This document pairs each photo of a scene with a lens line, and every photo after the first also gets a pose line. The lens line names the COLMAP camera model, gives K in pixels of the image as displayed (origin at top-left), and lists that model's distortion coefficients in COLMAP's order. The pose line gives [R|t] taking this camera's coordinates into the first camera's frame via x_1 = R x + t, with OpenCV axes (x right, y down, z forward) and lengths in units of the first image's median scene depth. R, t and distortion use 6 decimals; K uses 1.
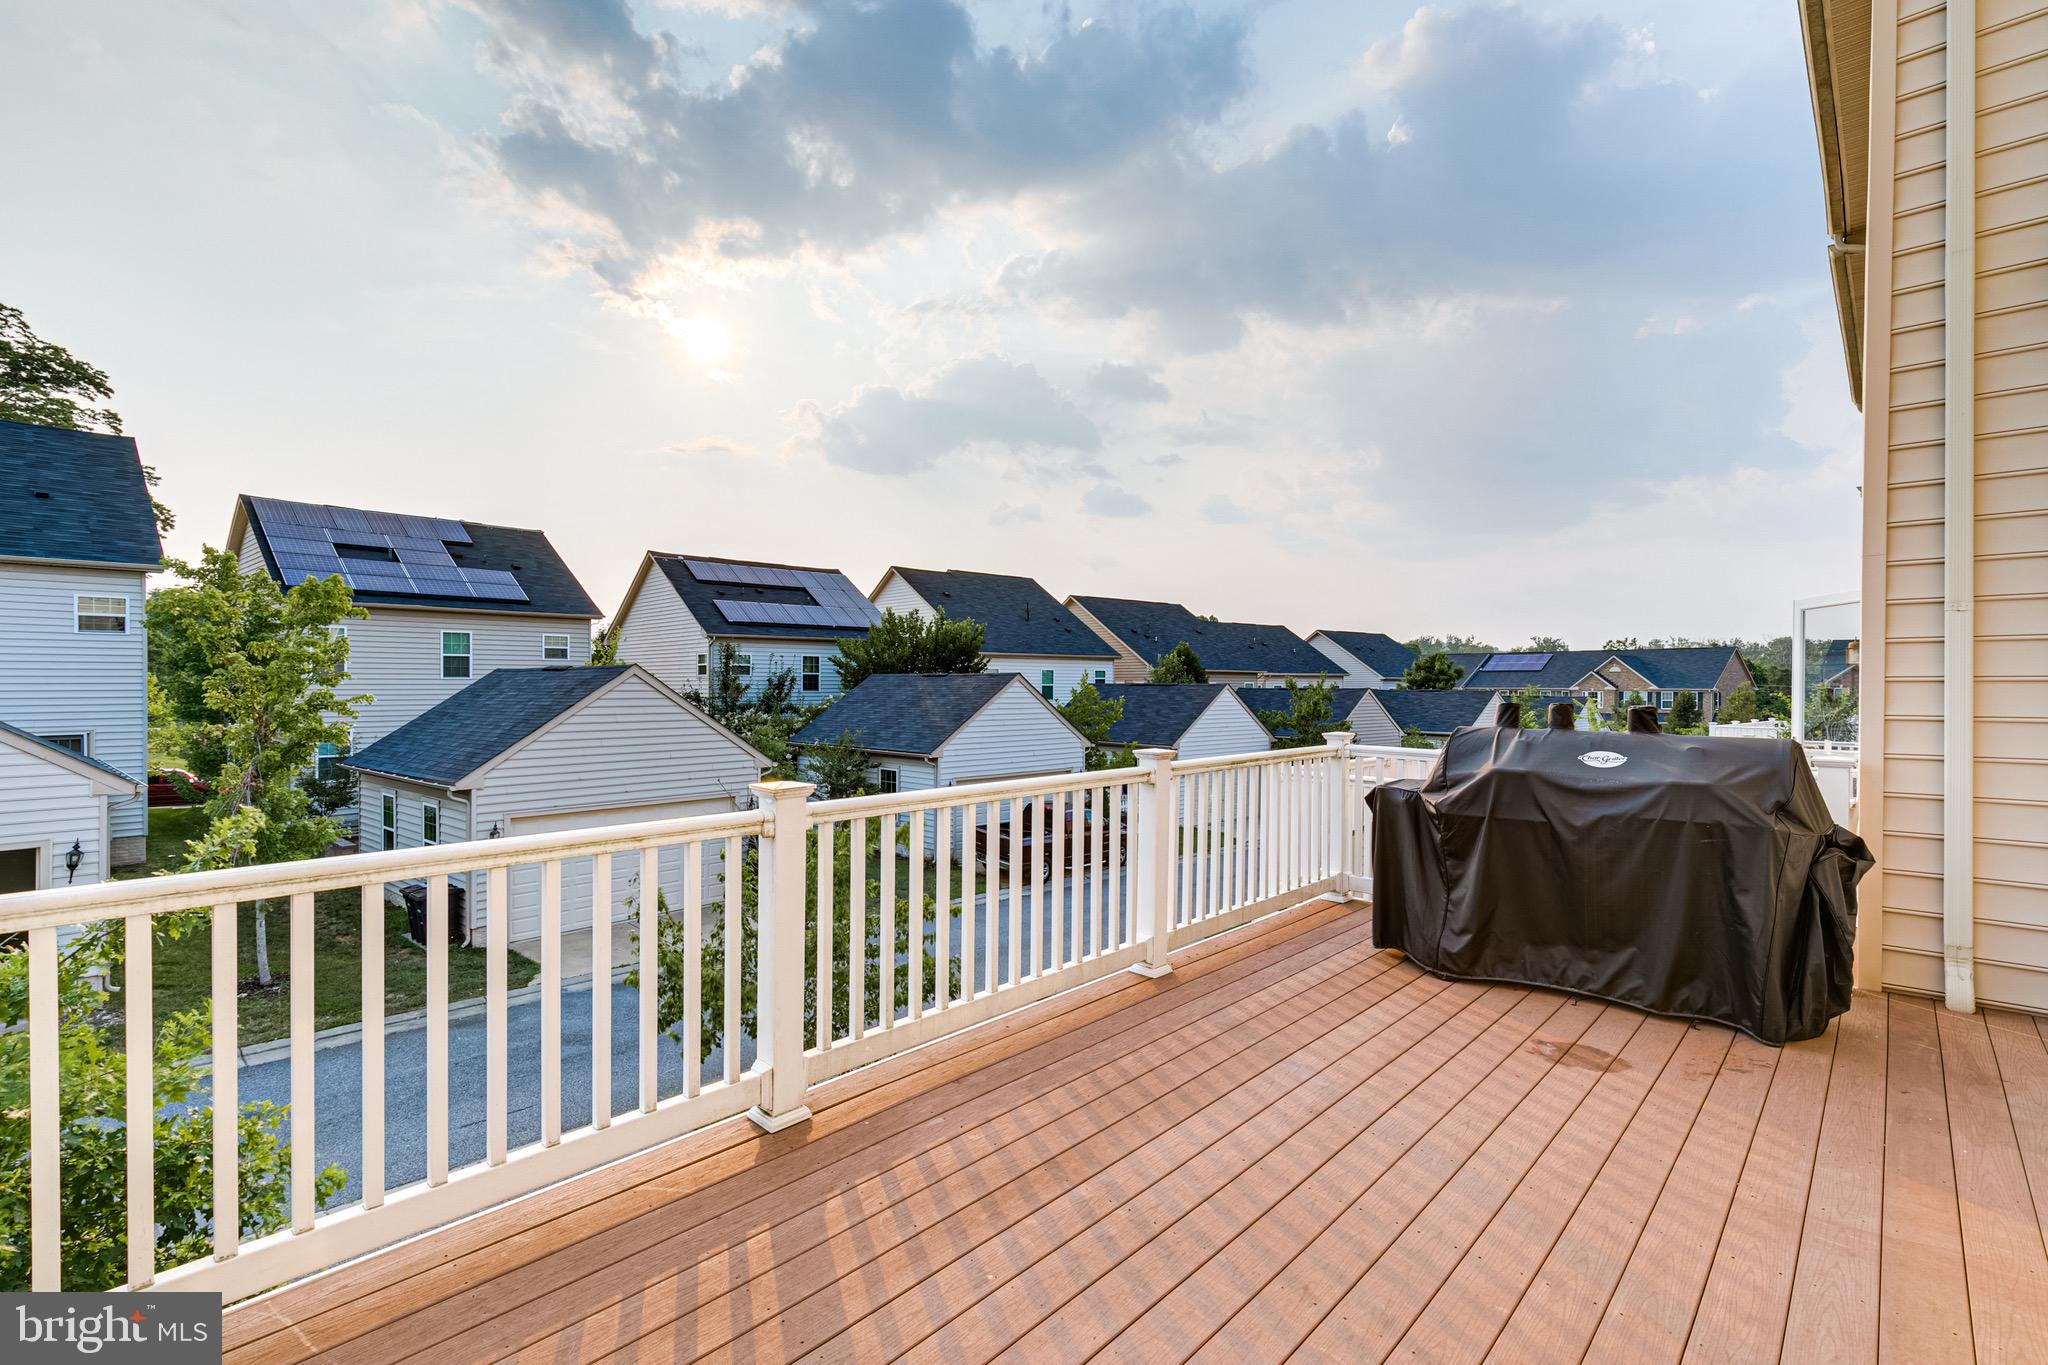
lens RADIAL K [[932.6, 0, 1044.5], [0, 932.6, 689.2], [0, 0, 1]] dist [0.000143, 0.000261]
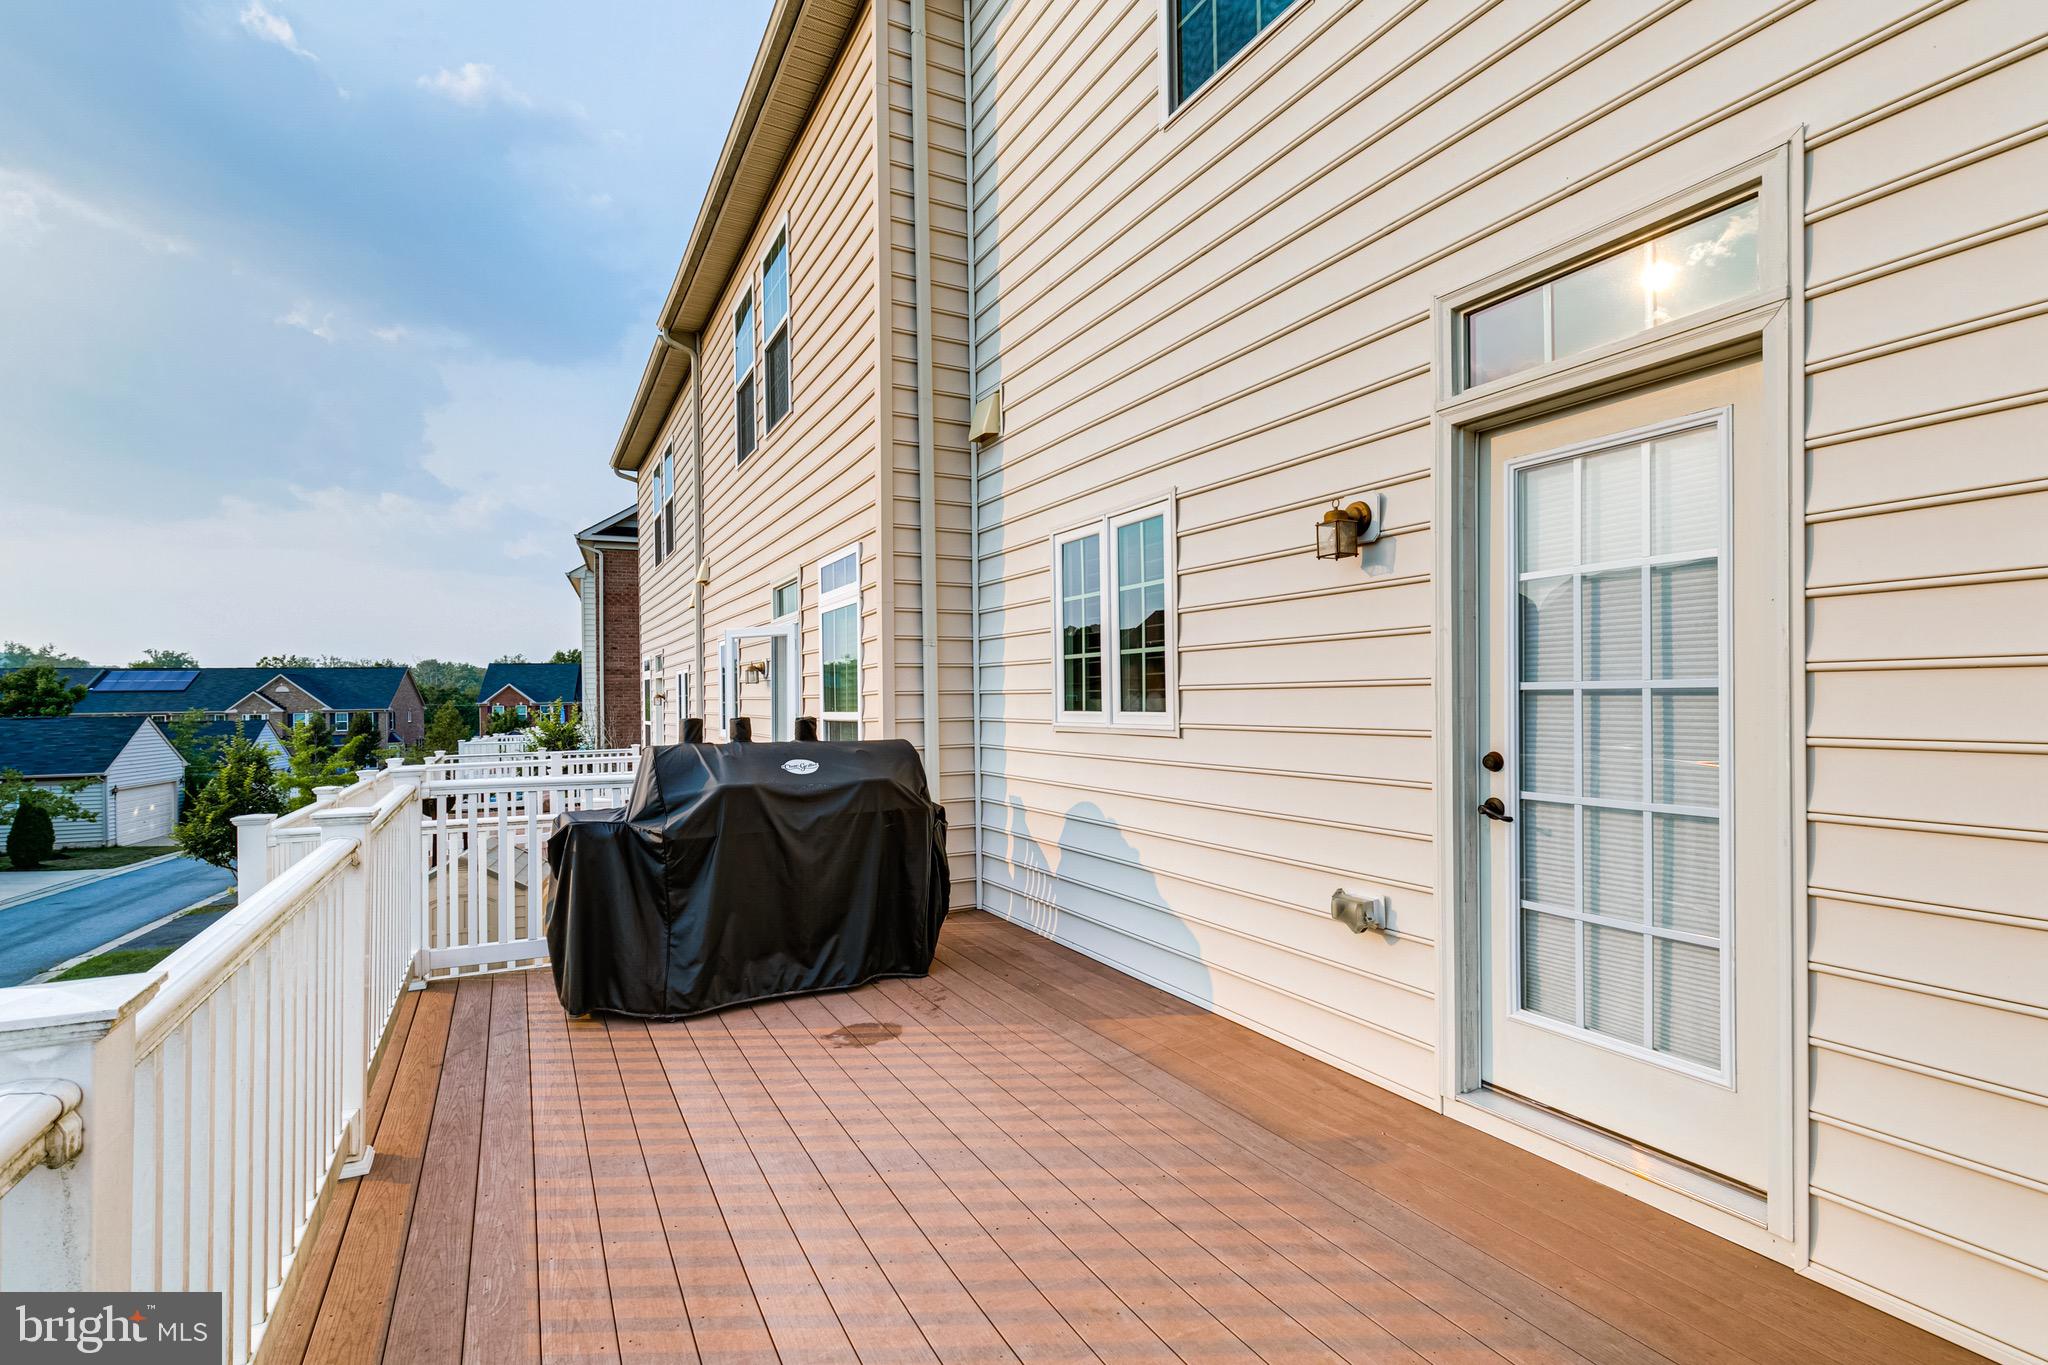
lens RADIAL K [[932.6, 0, 1044.5], [0, 932.6, 689.2], [0, 0, 1]] dist [0.000143, 0.000261]
pose [[0.308729, 0.001236, 0.951149, -0.335407], [0.019351, 0.999784, -0.007580, -0.002258], [-0.950953, 0.020746, 0.308639, 0.363418]]
